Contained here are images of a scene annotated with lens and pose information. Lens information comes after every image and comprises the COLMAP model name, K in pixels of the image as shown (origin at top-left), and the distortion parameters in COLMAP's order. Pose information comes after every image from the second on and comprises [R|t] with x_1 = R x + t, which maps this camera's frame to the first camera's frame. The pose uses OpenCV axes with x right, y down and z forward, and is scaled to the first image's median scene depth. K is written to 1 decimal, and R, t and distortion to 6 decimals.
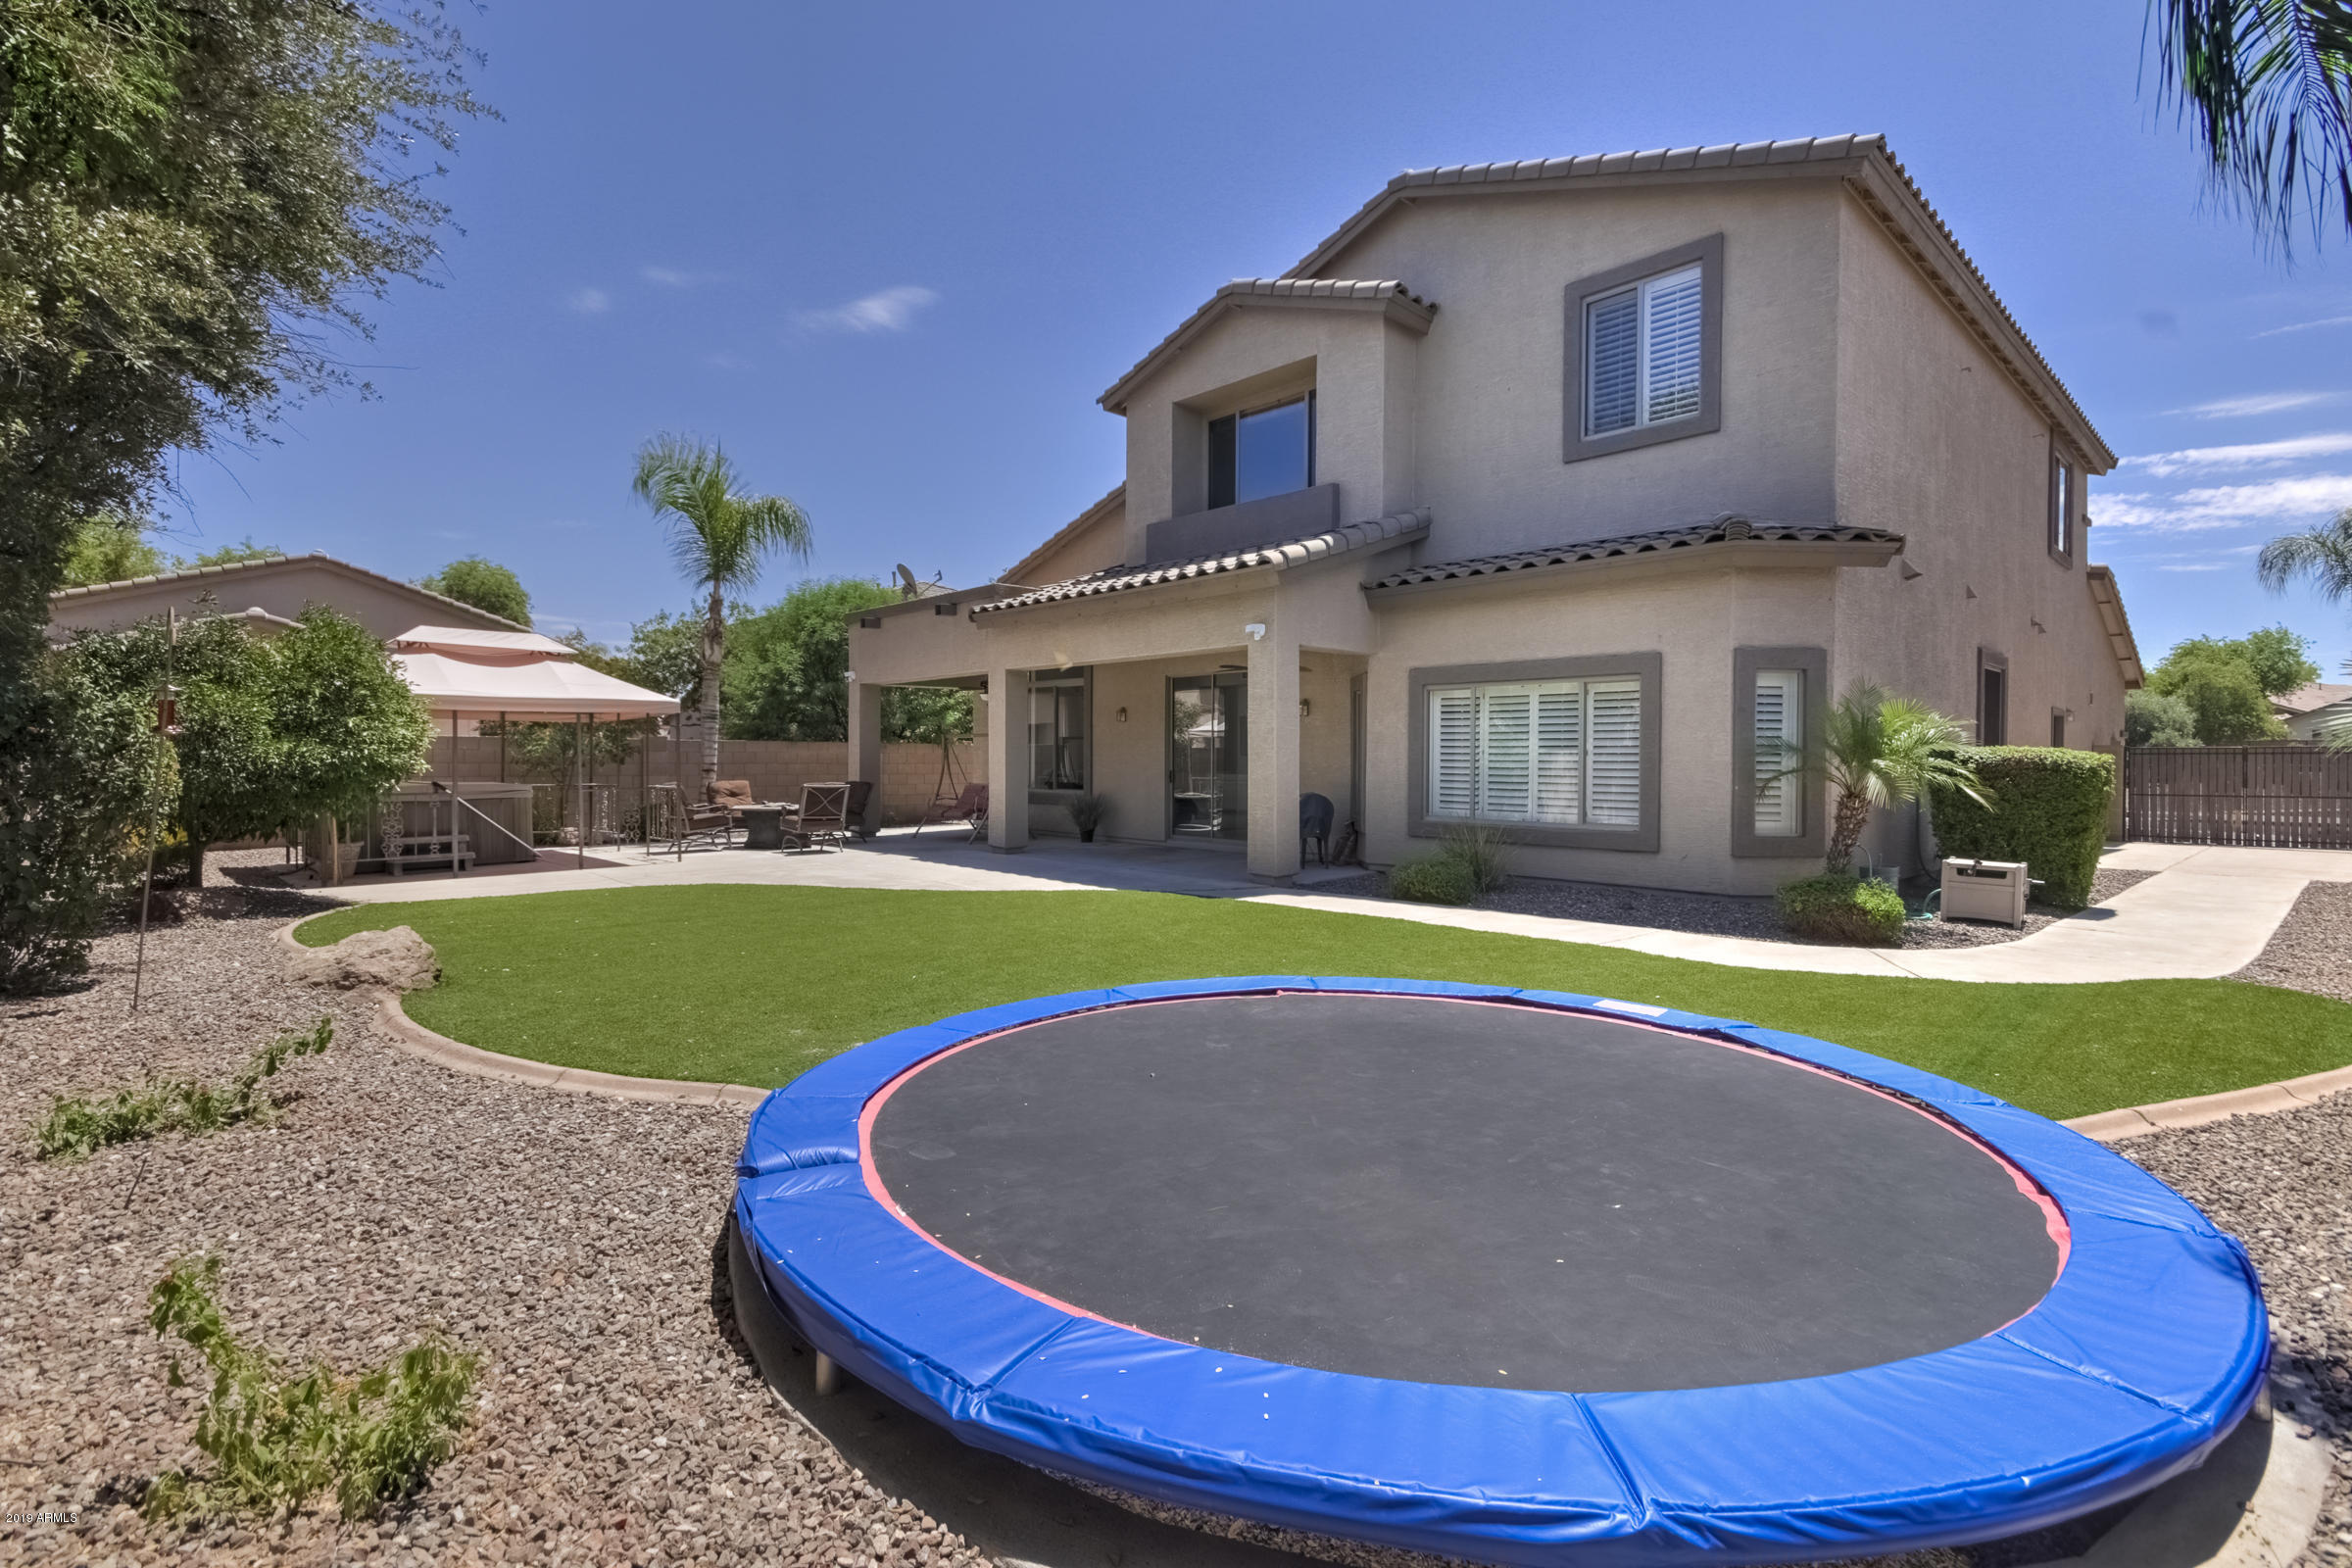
lens RADIAL K [[1086.2, 0, 1173.2], [0, 1086.2, 774.6], [0, 0, 1]] dist [0.015138, -0.000598]
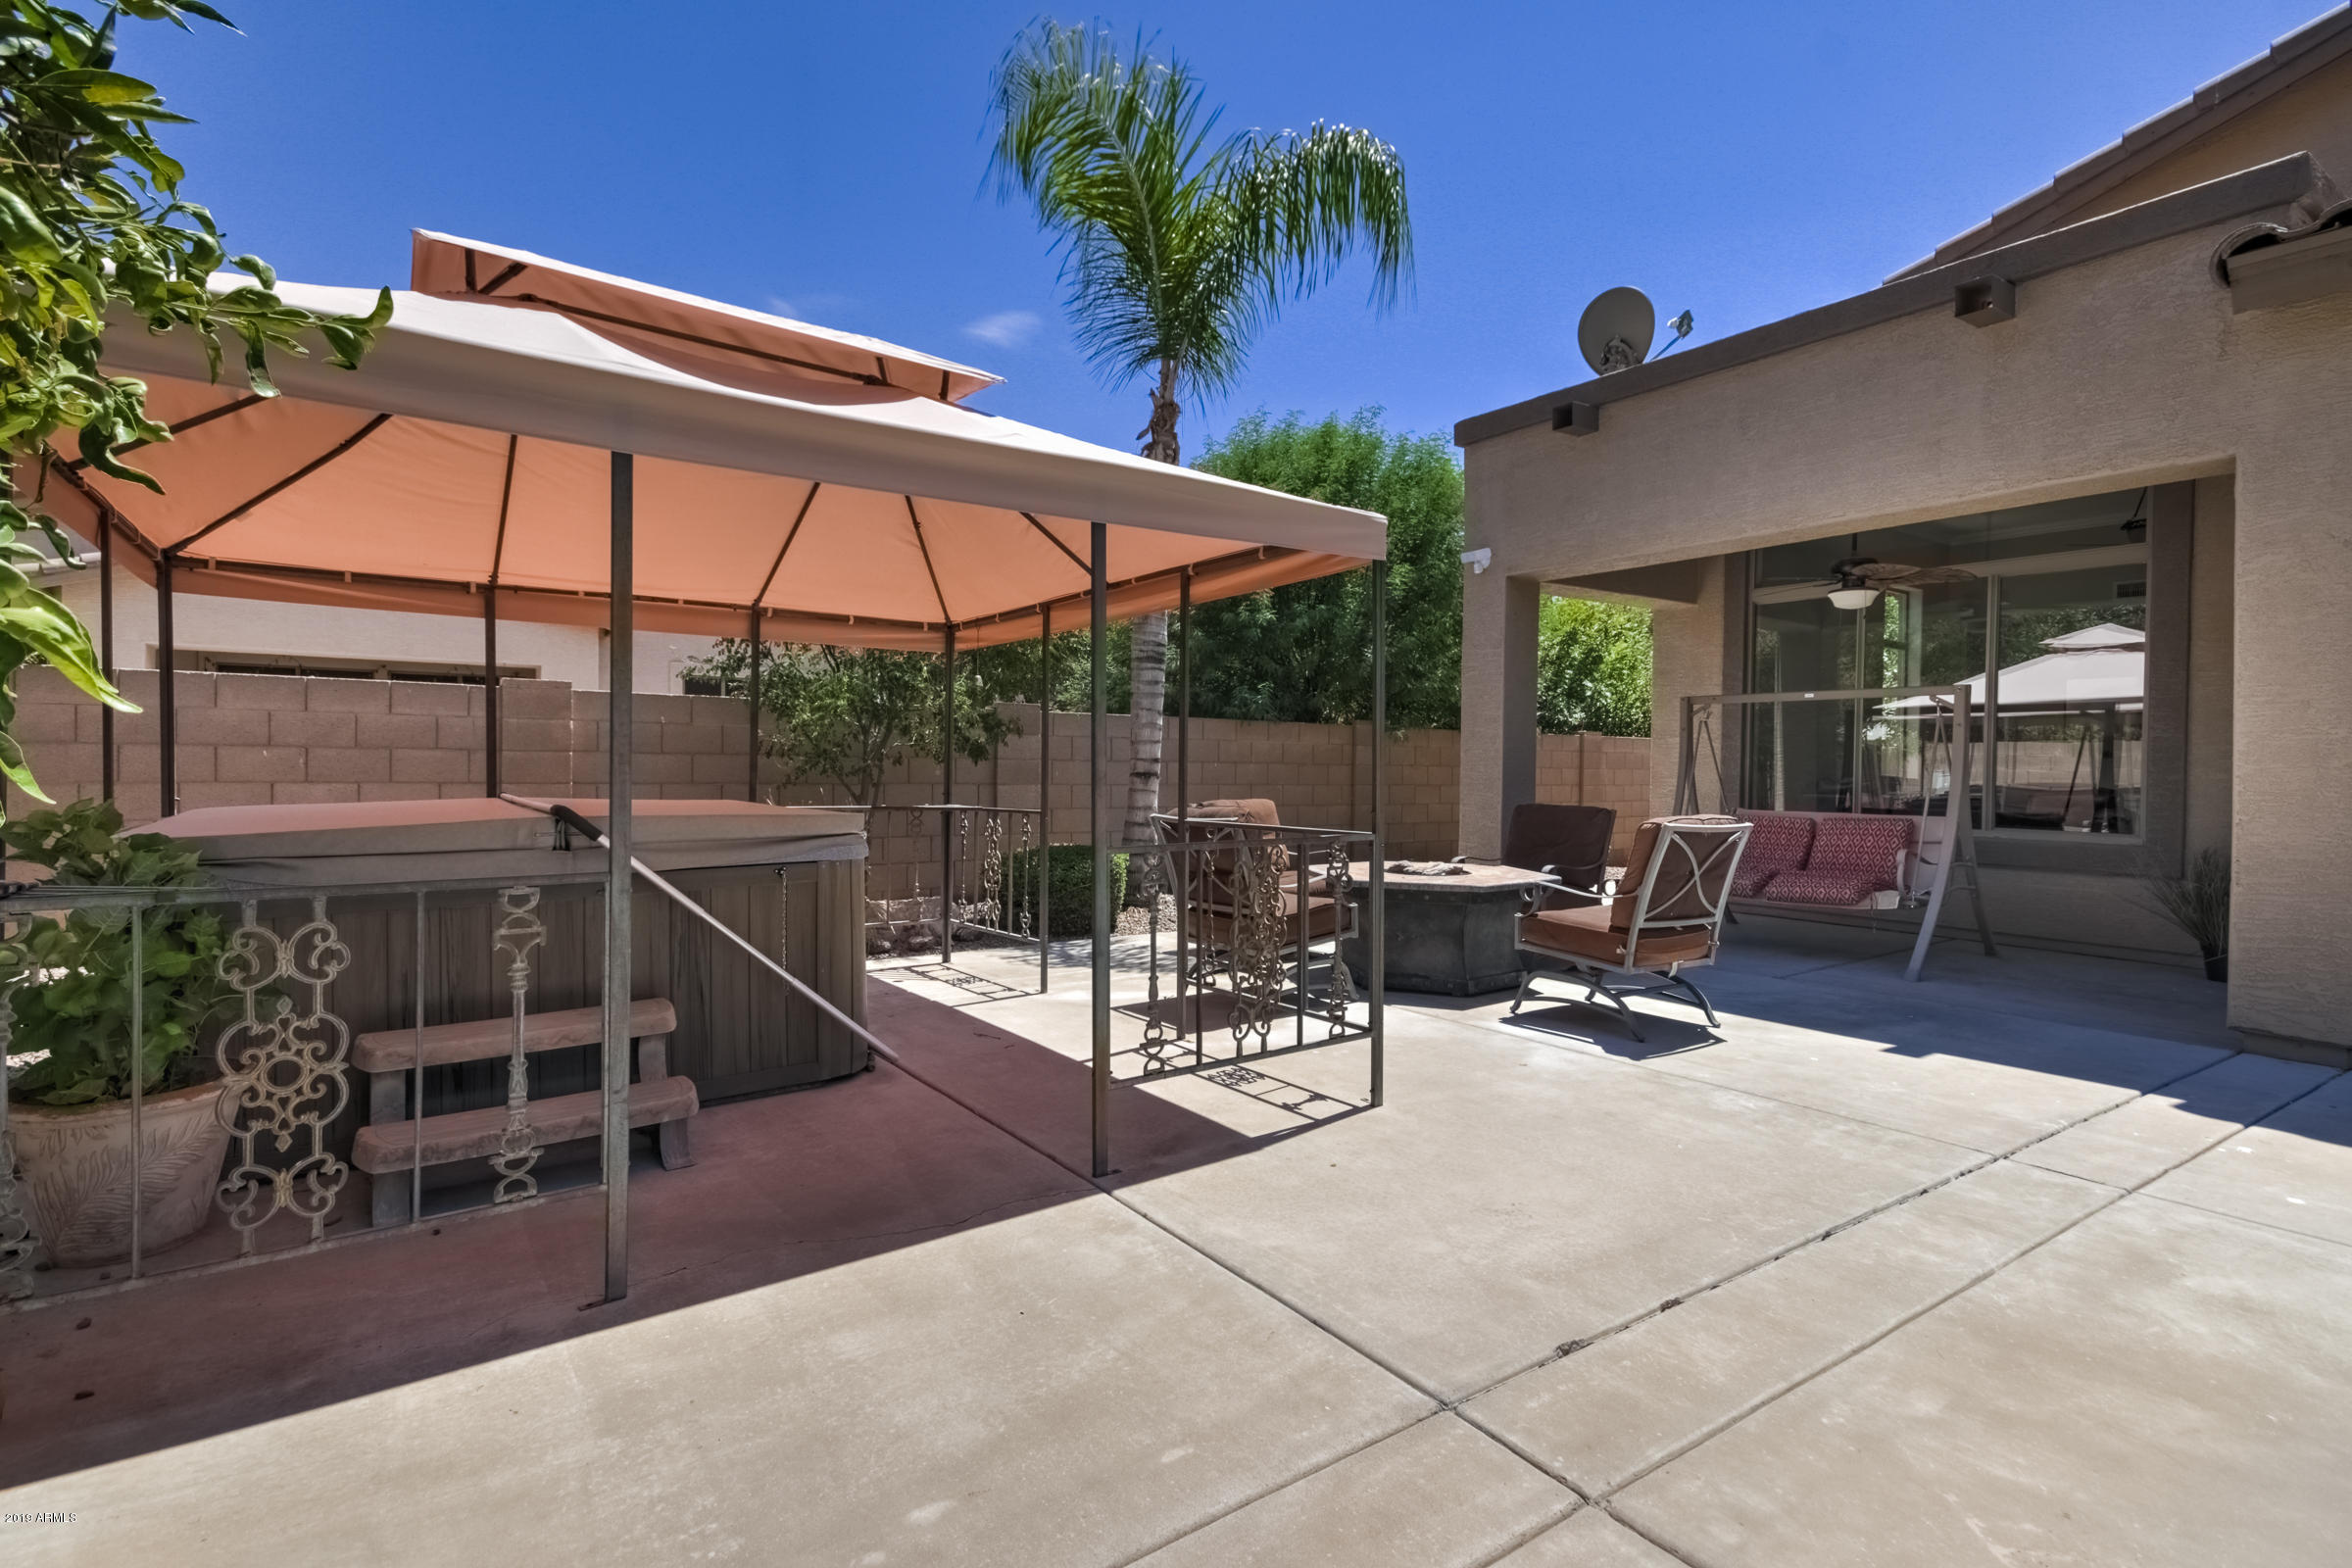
lens RADIAL K [[1110.4, 0, 1158.6], [0, 1110.4, 772.6], [0, 0, 1]] dist [0.016836, -0.000921]
pose [[0.987349, 0.008826, -0.158319, -0.477712], [-0.010228, 0.999915, -0.008038, -0.001593], [0.158235, 0.009555, 0.987355, 0.741391]]
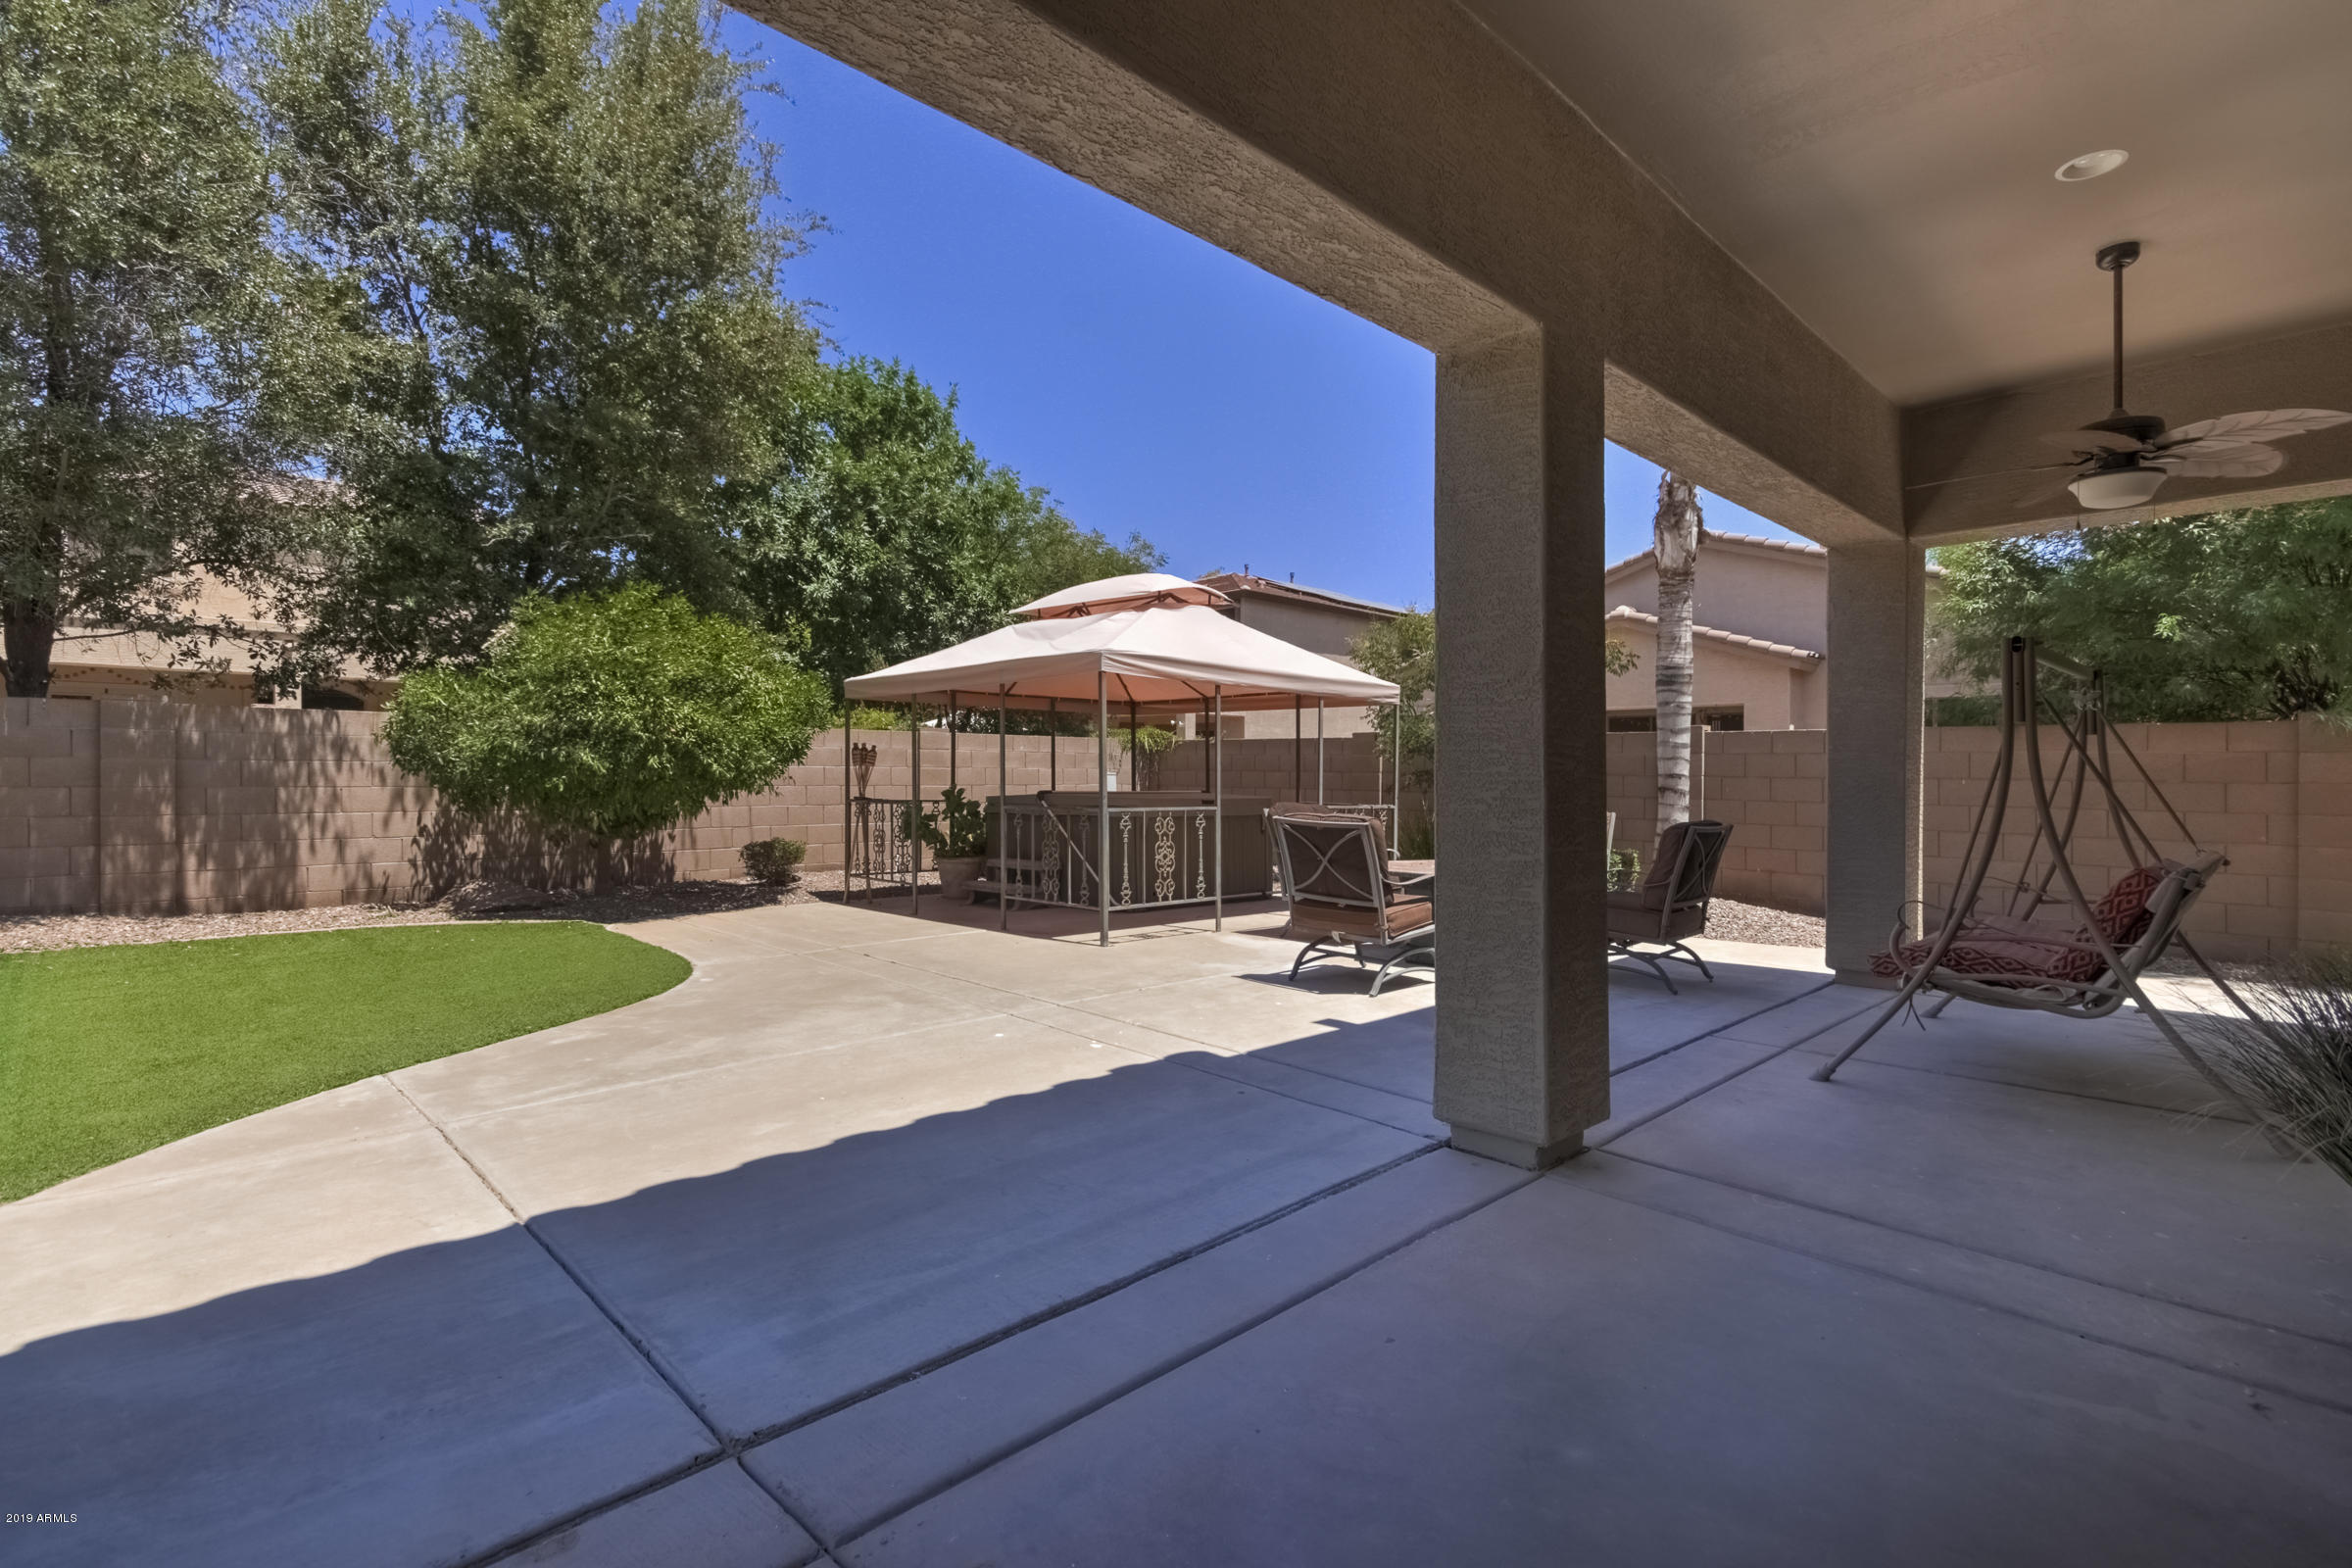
lens RADIAL K [[1086.2, 0, 1173.2], [0, 1086.2, 774.6], [0, 0, 1]] dist [0.015138, -0.000598]
pose [[0.032026, -0.000279, -0.999487, 0.086049], [-0.026636, 0.999645, -0.001133, -0.005438], [0.999132, 0.026658, 0.032007, 1.058040]]
